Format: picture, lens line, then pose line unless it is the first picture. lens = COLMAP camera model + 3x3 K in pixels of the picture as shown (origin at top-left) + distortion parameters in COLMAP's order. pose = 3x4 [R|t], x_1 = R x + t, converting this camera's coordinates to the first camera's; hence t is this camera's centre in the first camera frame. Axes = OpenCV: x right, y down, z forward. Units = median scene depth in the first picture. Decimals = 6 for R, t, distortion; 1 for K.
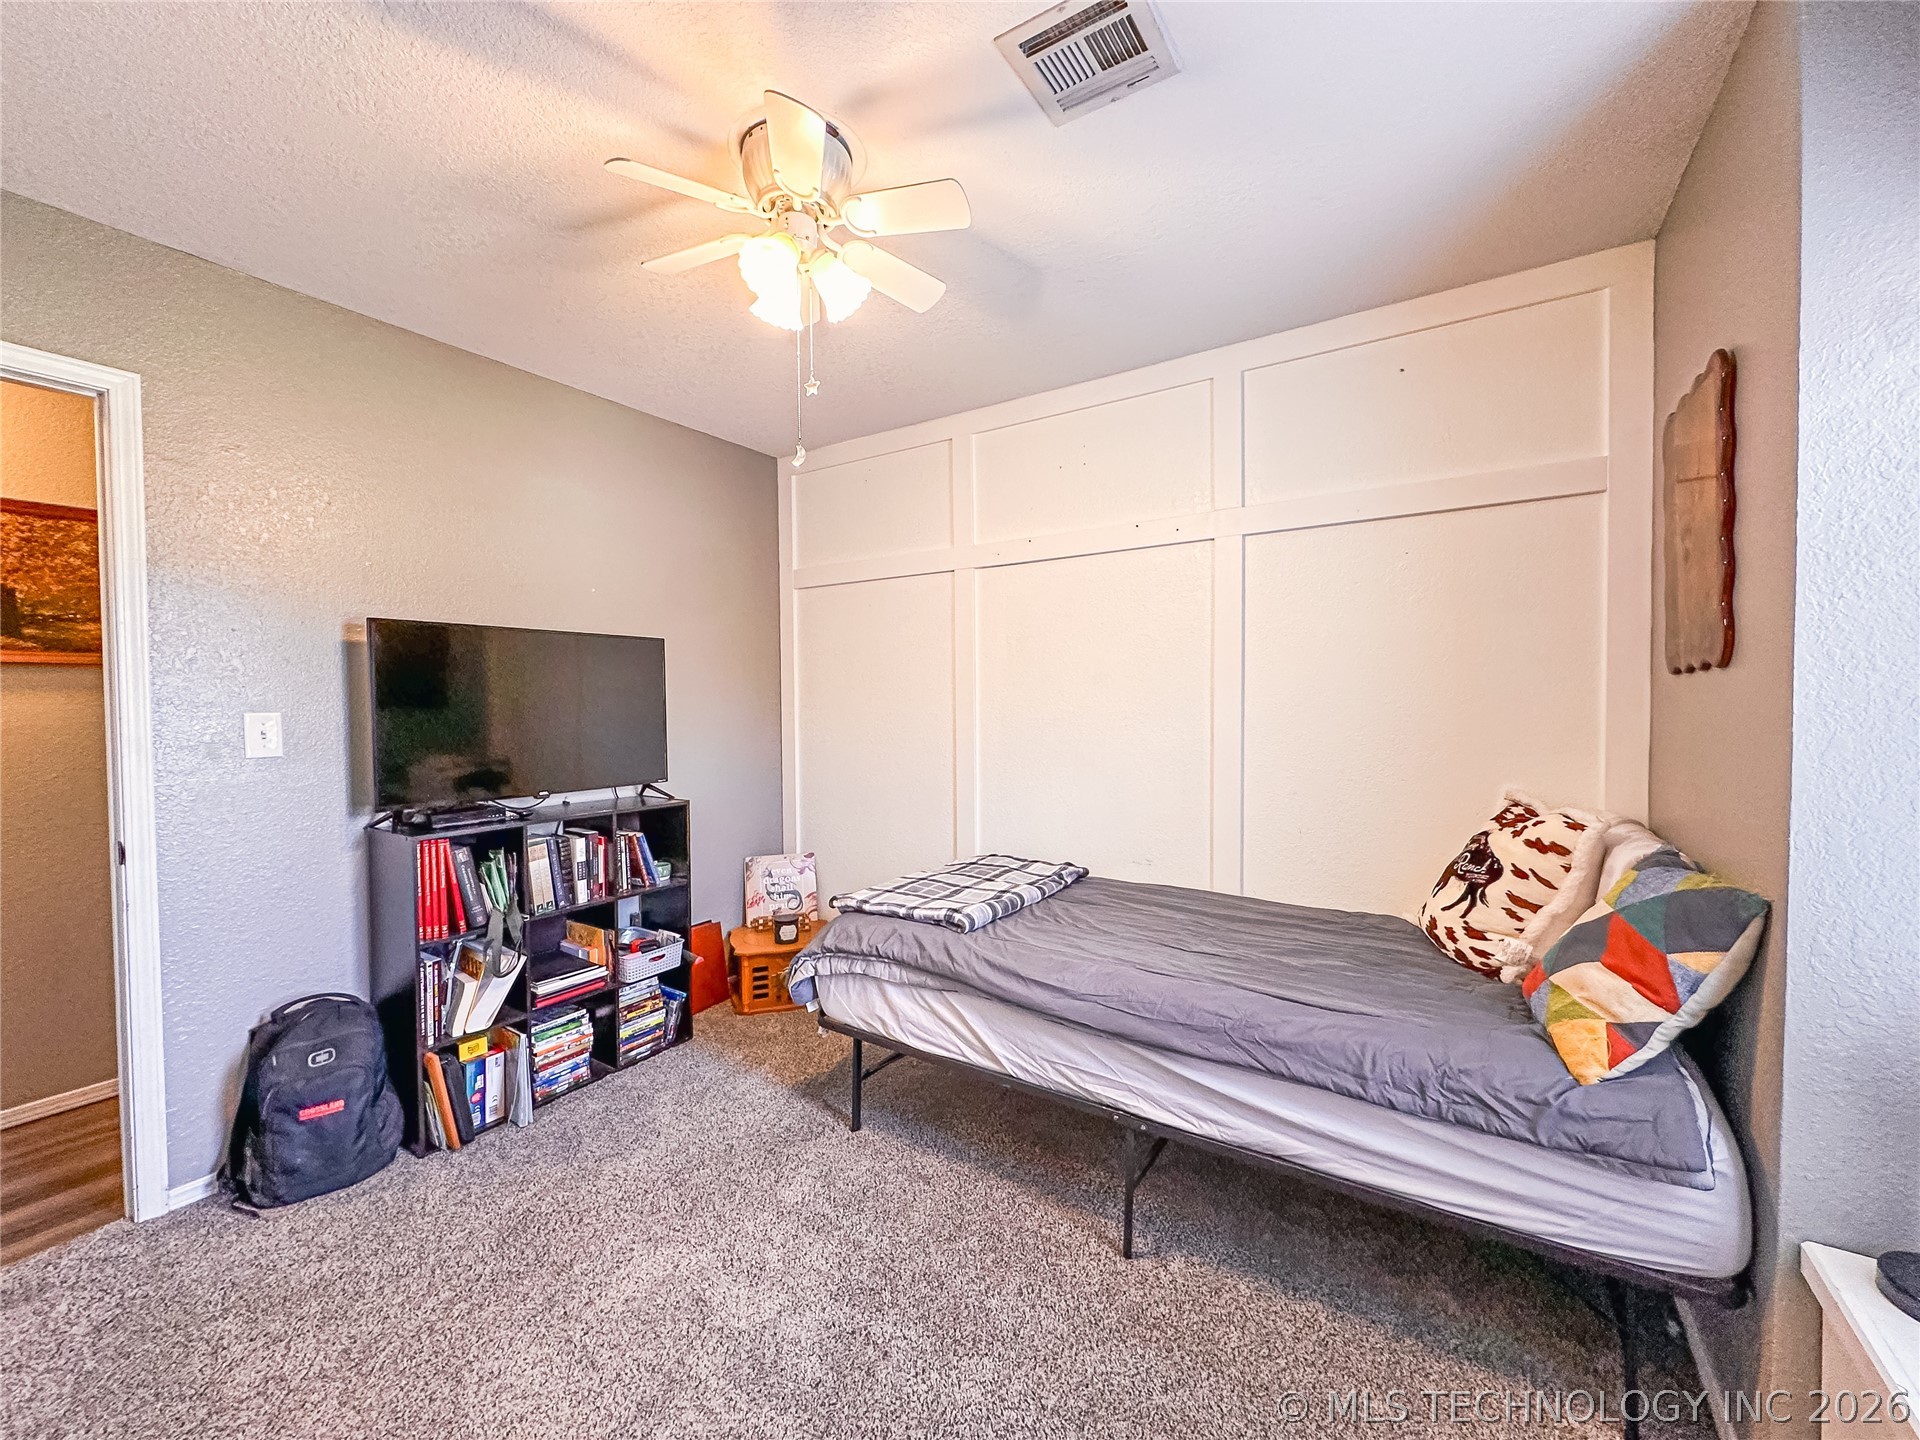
lens RADIAL K [[768.4, 0, 962.7], [0, 768.4, 721.4], [0, 0, 1]] dist [0.000297, -0.000173]
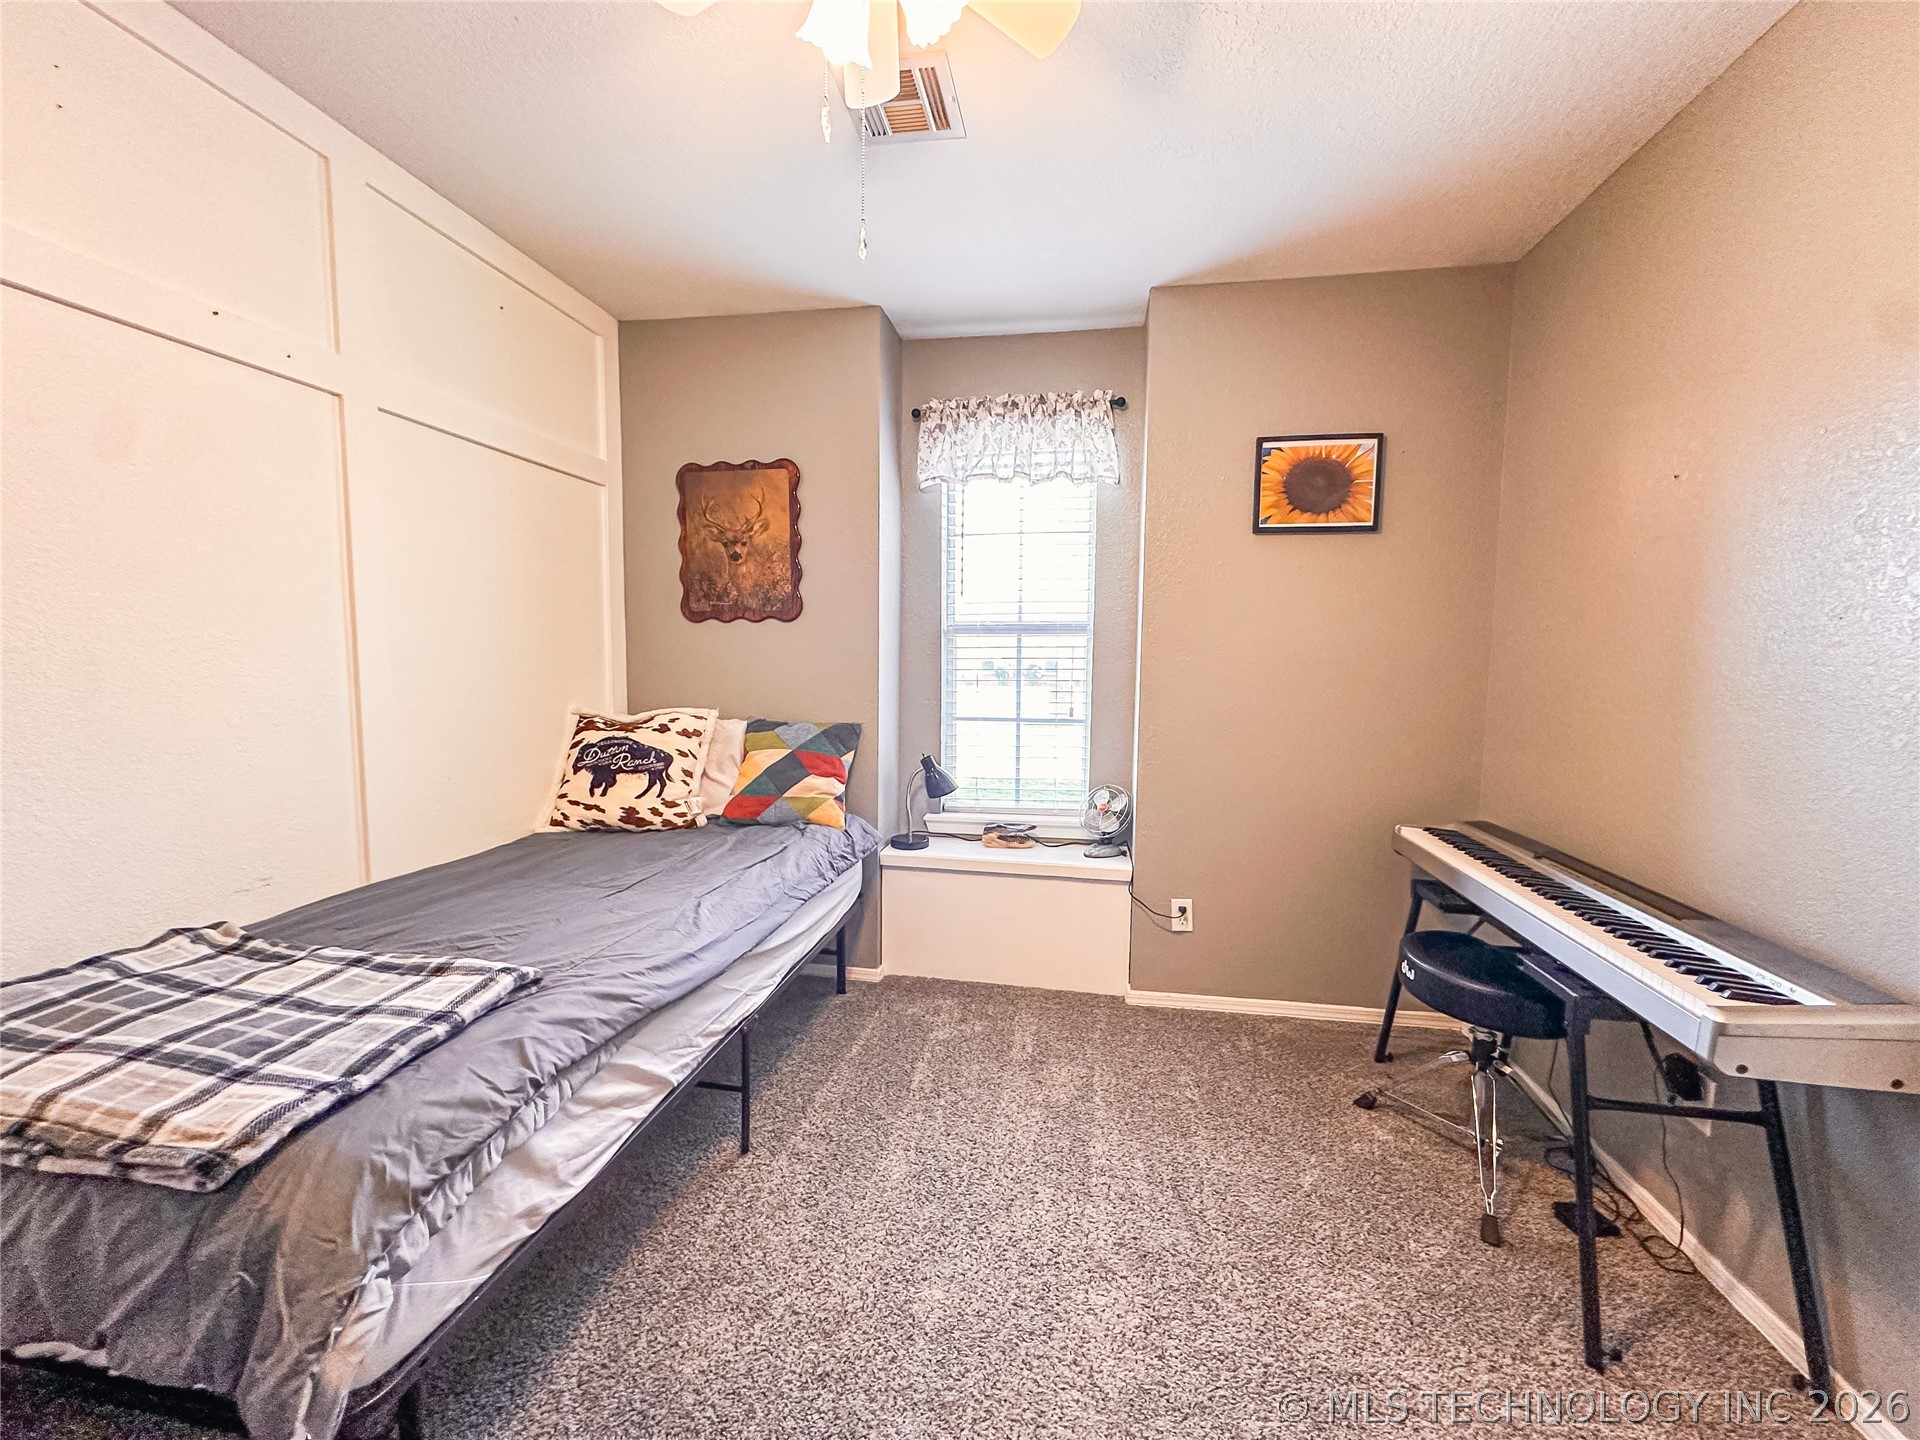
lens RADIAL K [[768.4, 0, 962.7], [0, 768.4, 721.4], [0, 0, 1]] dist [0.000297, -0.000173]
pose [[-0.400639, -0.077666, 0.912938, -0.778880], [0.018726, 0.995499, 0.092907, 0.009408], [-0.916045, 0.054318, -0.397381, 1.043888]]
